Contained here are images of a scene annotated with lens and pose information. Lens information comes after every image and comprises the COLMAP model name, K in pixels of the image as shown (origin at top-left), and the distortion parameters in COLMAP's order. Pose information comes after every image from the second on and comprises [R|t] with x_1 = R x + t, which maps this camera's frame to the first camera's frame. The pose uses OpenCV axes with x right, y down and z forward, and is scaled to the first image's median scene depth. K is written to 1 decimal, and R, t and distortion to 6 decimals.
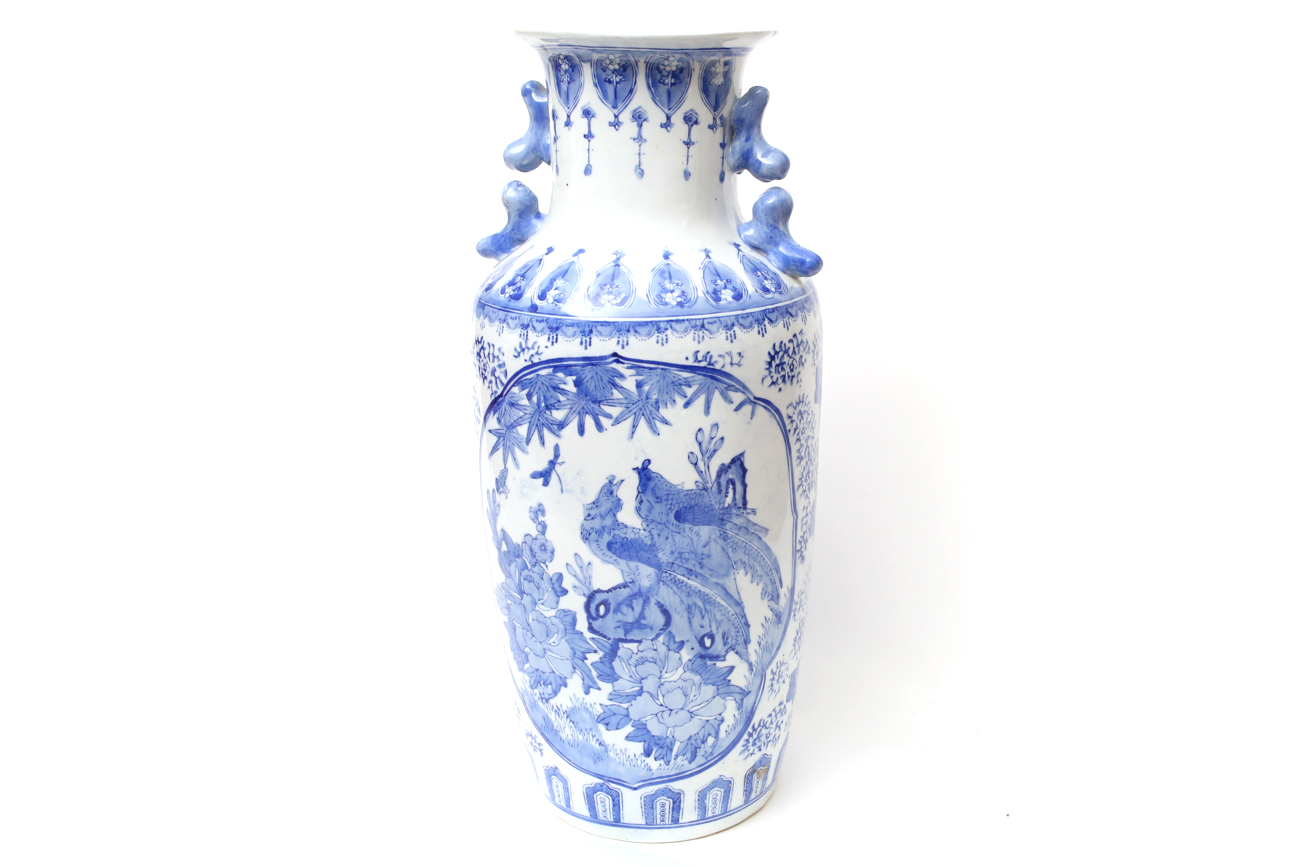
lens RADIAL K [[1478.2, 0, 630.9], [0, 1478.2, 445.9], [0, 0, 1]] dist [-0.163362, 0.042861]
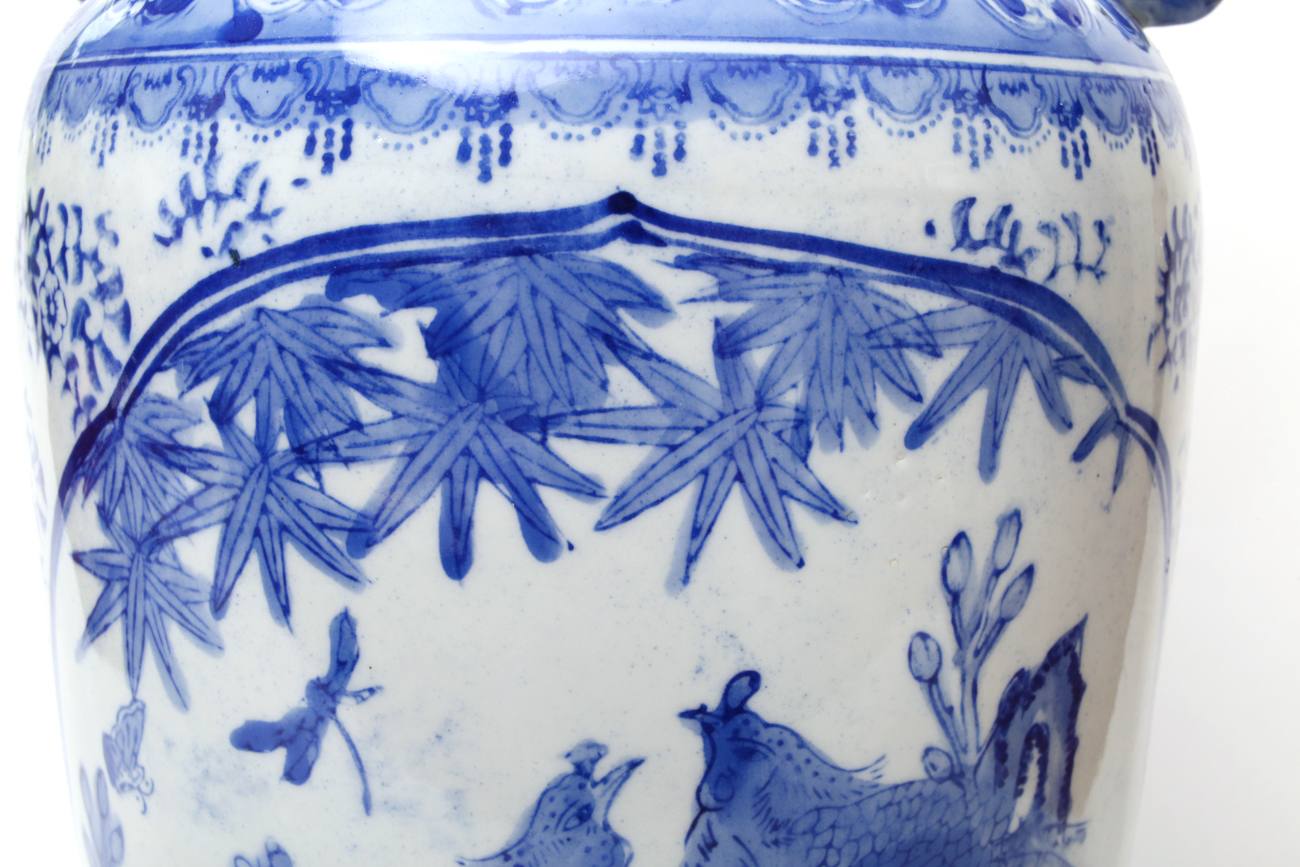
lens RADIAL K [[1478.2, 0, 630.9], [0, 1478.2, 445.9], [0, 0, 1]] dist [-0.163362, 0.042861]
pose [[0.982380, -0.009860, 0.186633, -0.048969], [0.022284, 0.997663, -0.064587, -0.011648], [-0.185560, 0.067608, 0.980304, 0.767815]]
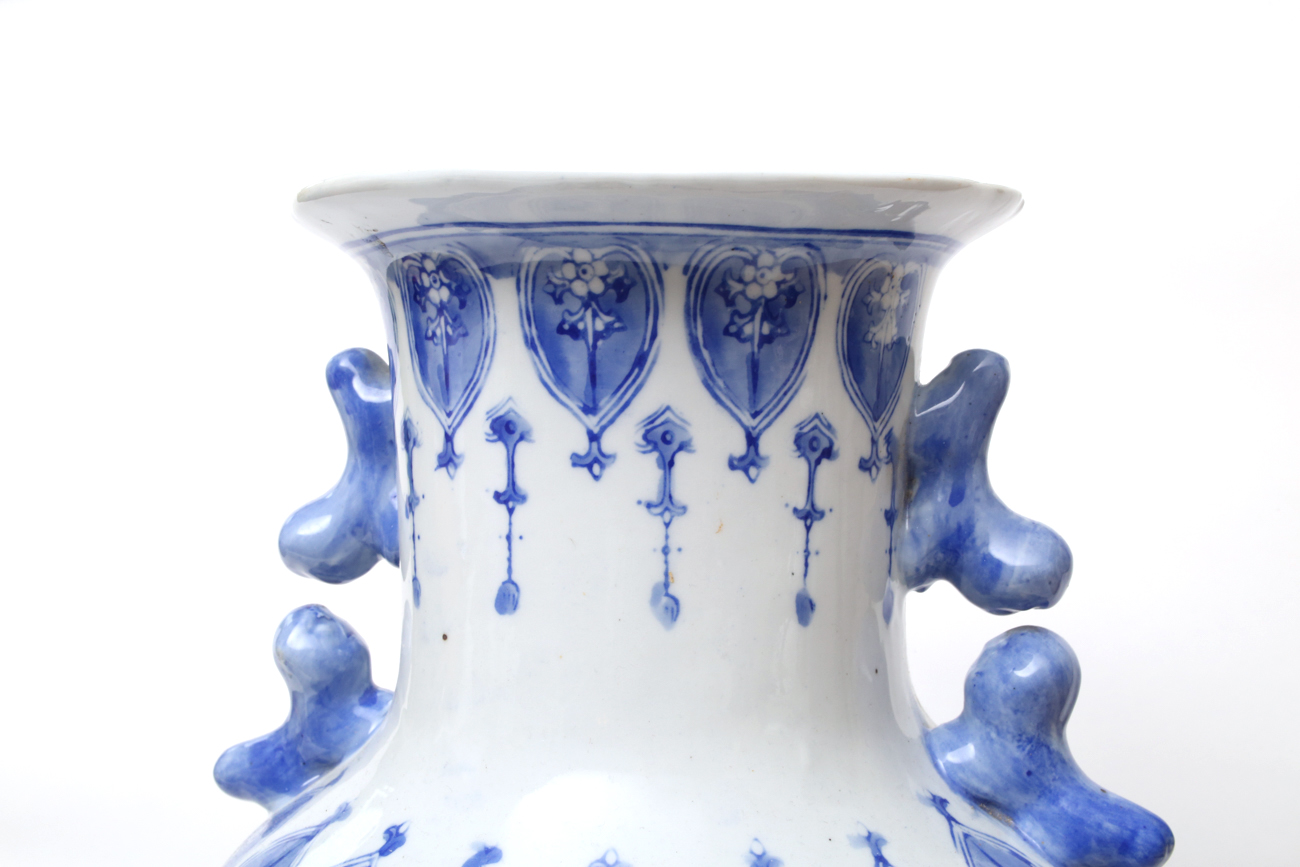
lens RADIAL K [[1431.3, 0, 583.9], [0, 1431.3, 432.6], [0, 0, 1]] dist [-0.135394, 0.014103]
pose [[0.998523, -0.007392, 0.053829, -0.029573], [0.019408, 0.973869, -0.226281, -0.152421], [-0.050749, 0.226992, 0.972574, 0.684550]]
